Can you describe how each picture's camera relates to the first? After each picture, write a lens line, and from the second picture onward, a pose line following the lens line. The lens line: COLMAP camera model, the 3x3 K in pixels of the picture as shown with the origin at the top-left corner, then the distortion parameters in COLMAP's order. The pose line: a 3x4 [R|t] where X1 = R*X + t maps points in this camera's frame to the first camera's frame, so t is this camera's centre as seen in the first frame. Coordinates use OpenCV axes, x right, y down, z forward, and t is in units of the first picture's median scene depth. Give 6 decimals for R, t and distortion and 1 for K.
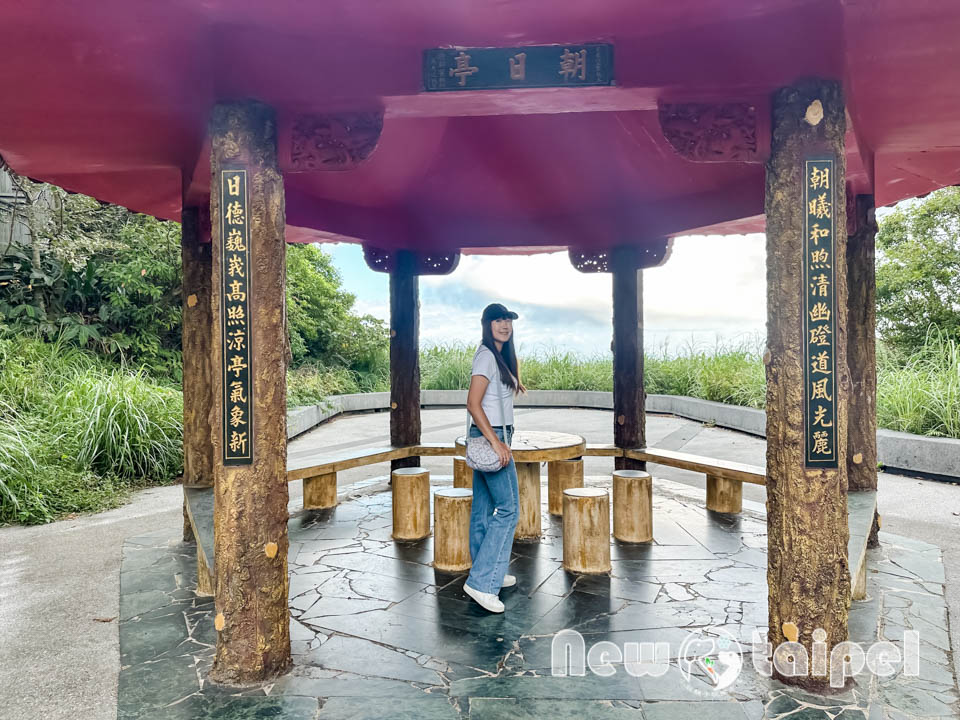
lens RADIAL K [[716.9, 0, 480.0], [0, 716.9, 360.0], [0, 0, 1]] dist [0.004189, 0.001318]
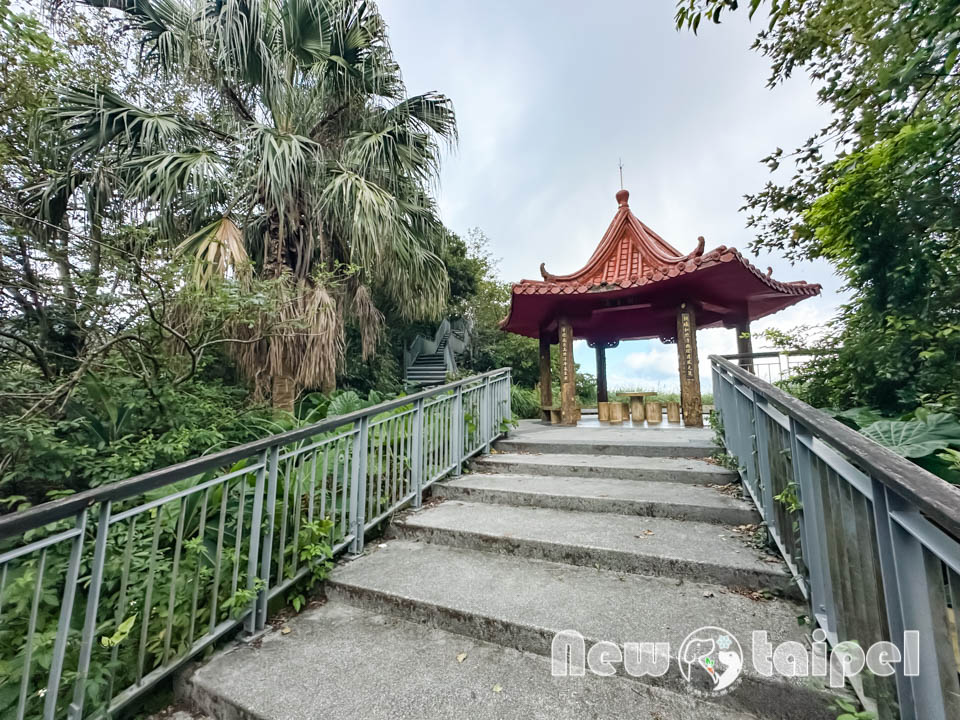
lens RADIAL K [[382.7, 0, 480.0], [0, 382.7, 360.0], [0, 0, 1]] dist [-0.002905, -0.000081]
pose [[0.911512, -0.051490, -0.408038, 0.088098], [0.003363, 0.993032, -0.117797, 0.115632], [0.411260, 0.106001, 0.905334, -0.671166]]
